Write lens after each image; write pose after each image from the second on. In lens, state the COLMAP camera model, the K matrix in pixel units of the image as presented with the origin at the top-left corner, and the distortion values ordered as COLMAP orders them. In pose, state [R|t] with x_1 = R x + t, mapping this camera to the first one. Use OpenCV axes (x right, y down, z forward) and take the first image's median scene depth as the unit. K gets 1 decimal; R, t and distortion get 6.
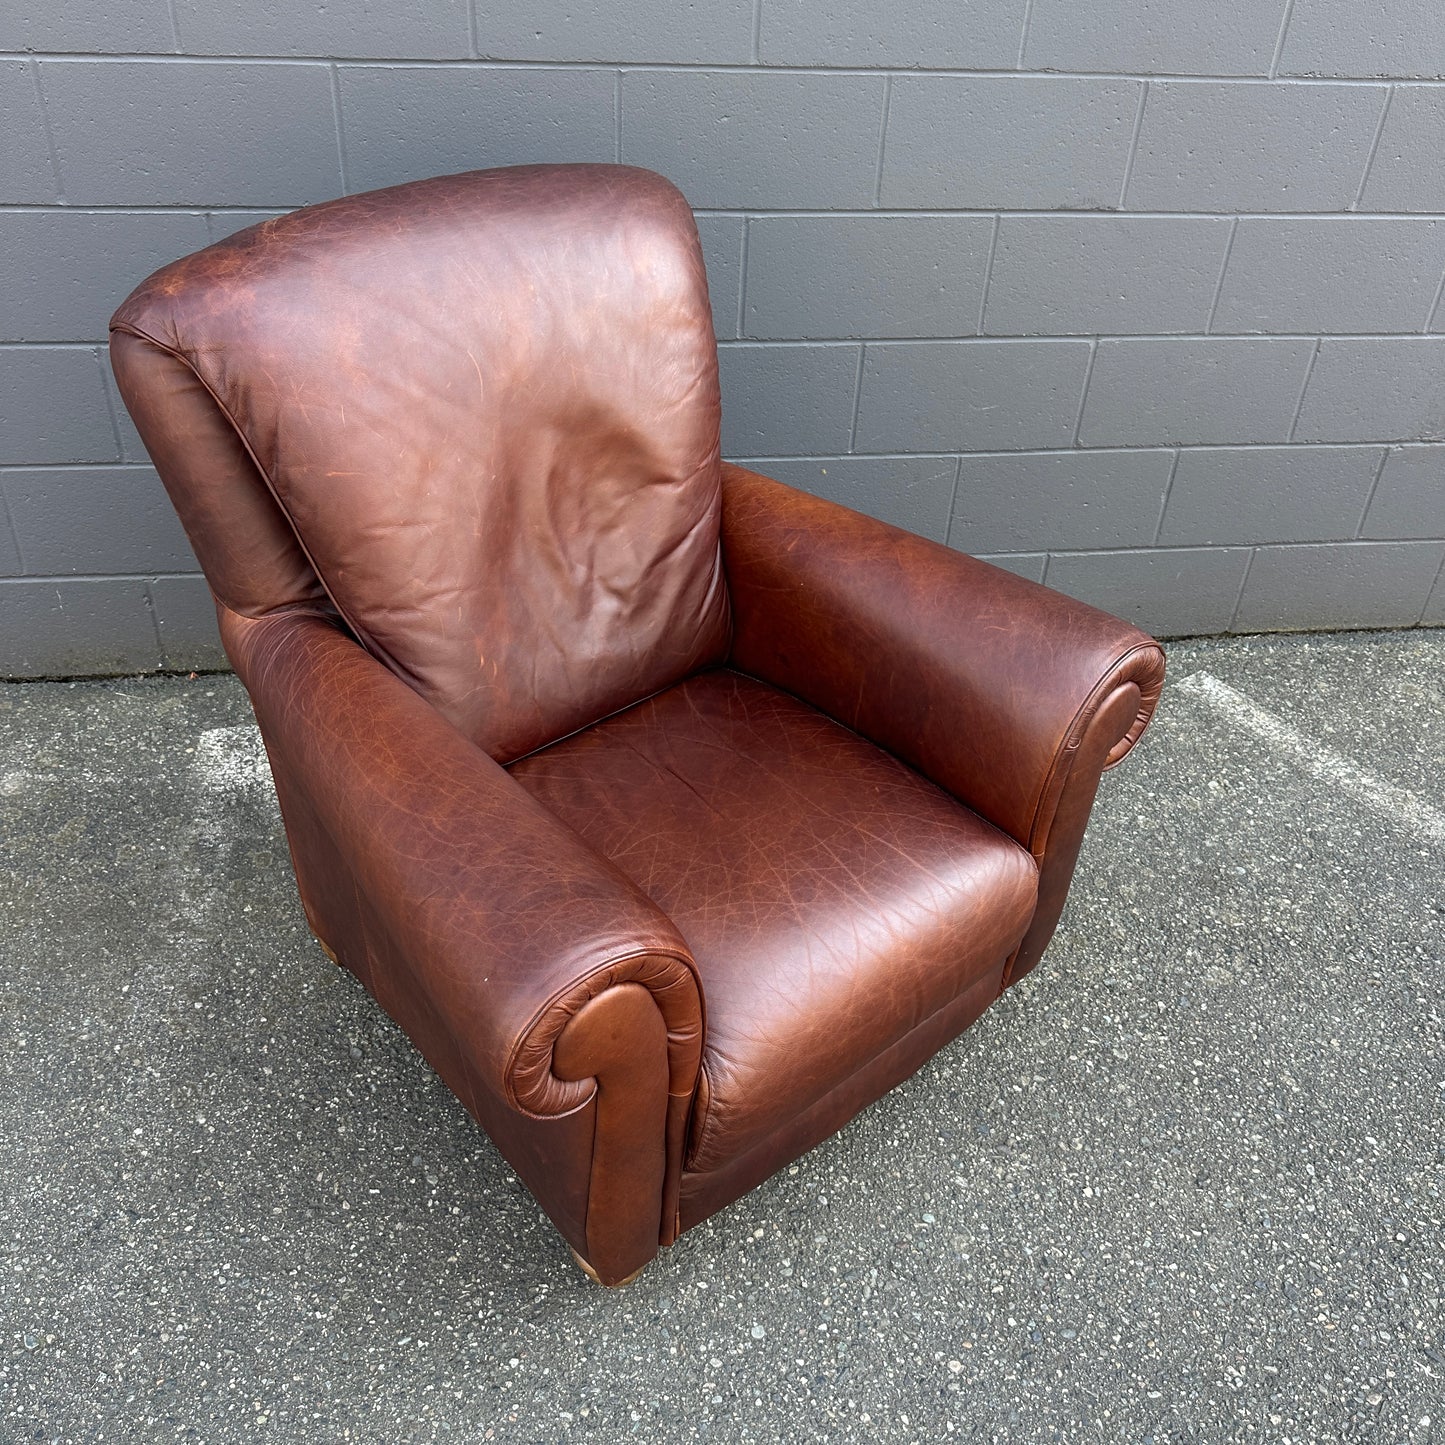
lens RADIAL K [[1351.1, 0, 713.0], [0, 1351.1, 732.2], [0, 0, 1]] dist [0.150301, -0.329279]
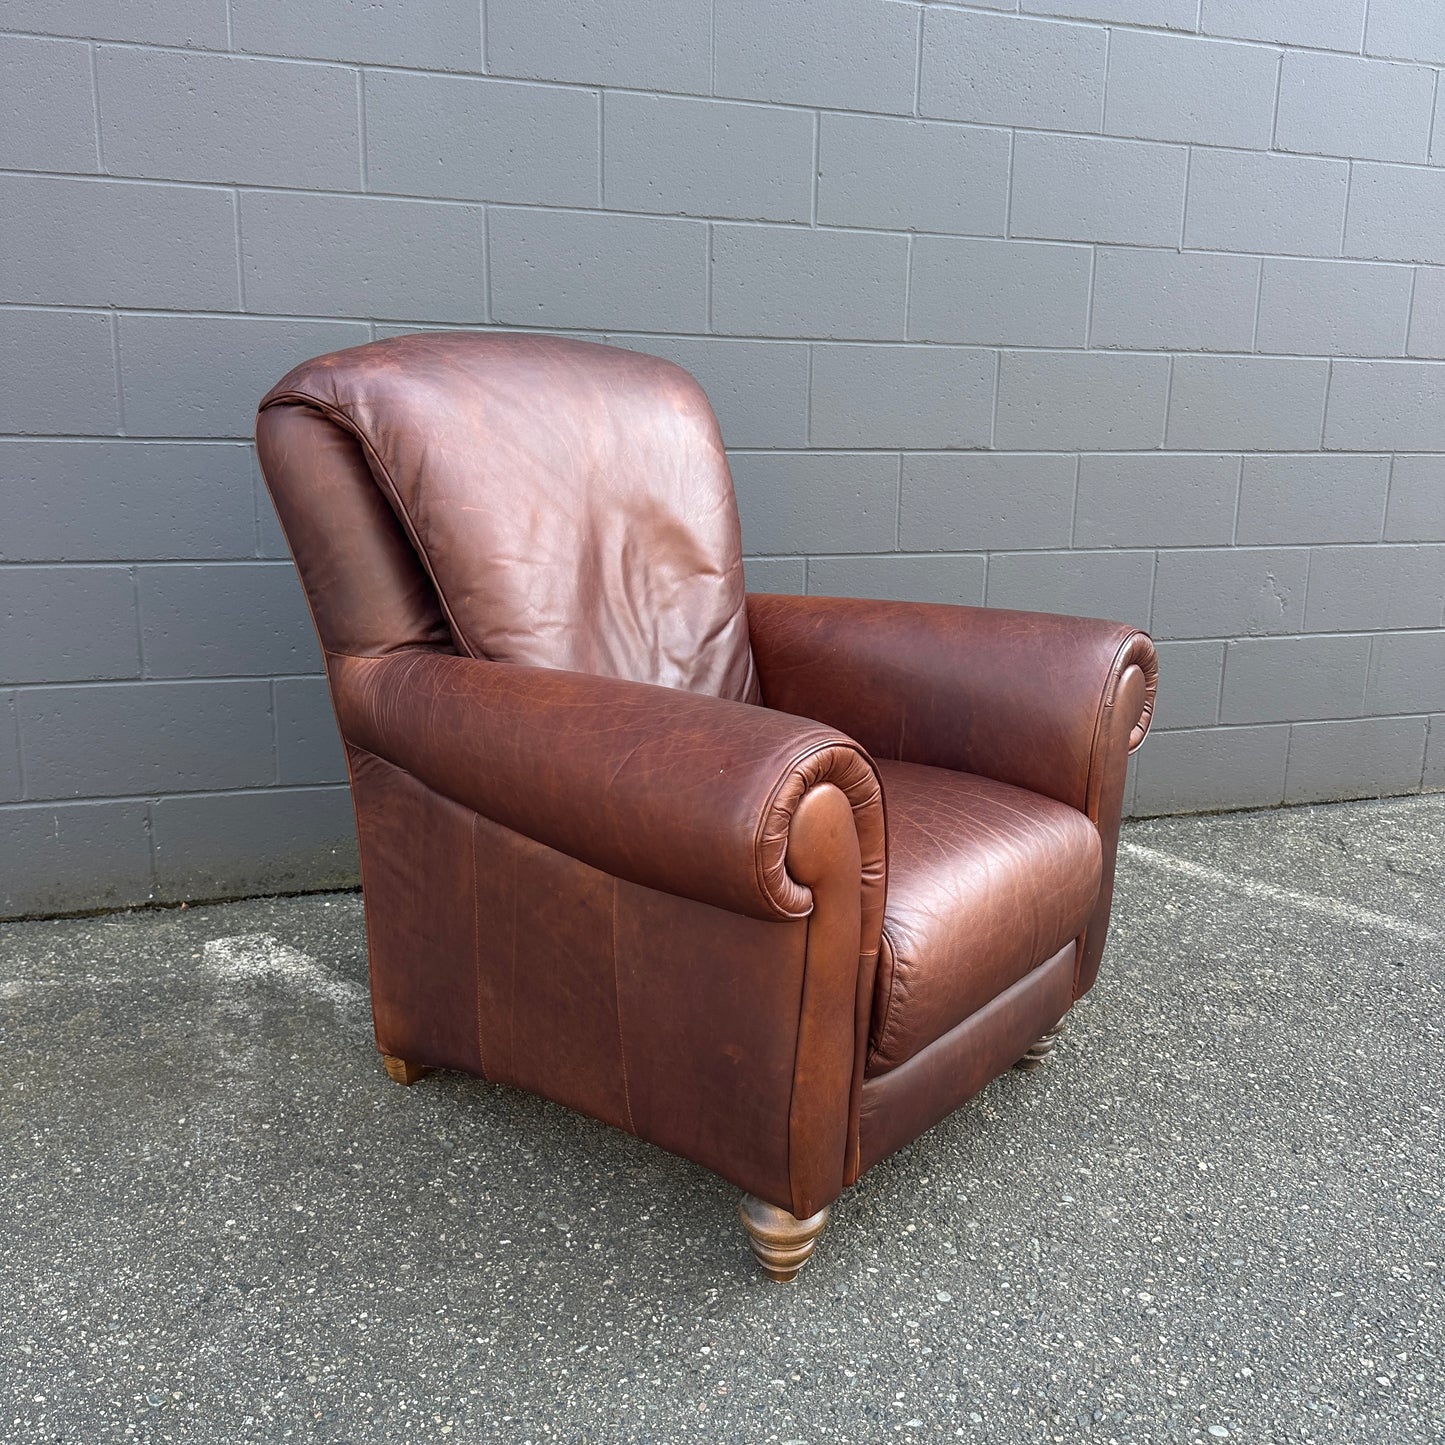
lens RADIAL K [[1353.7, 0, 731.8], [0, 1353.7, 726.4], [0, 0, 1]] dist [0.137209, -0.278295]
pose [[0.980237, -0.064675, 0.186956, -0.234819], [0.132322, 0.916876, -0.376603, 0.365240], [-0.147058, 0.393899, 0.907313, -0.005505]]
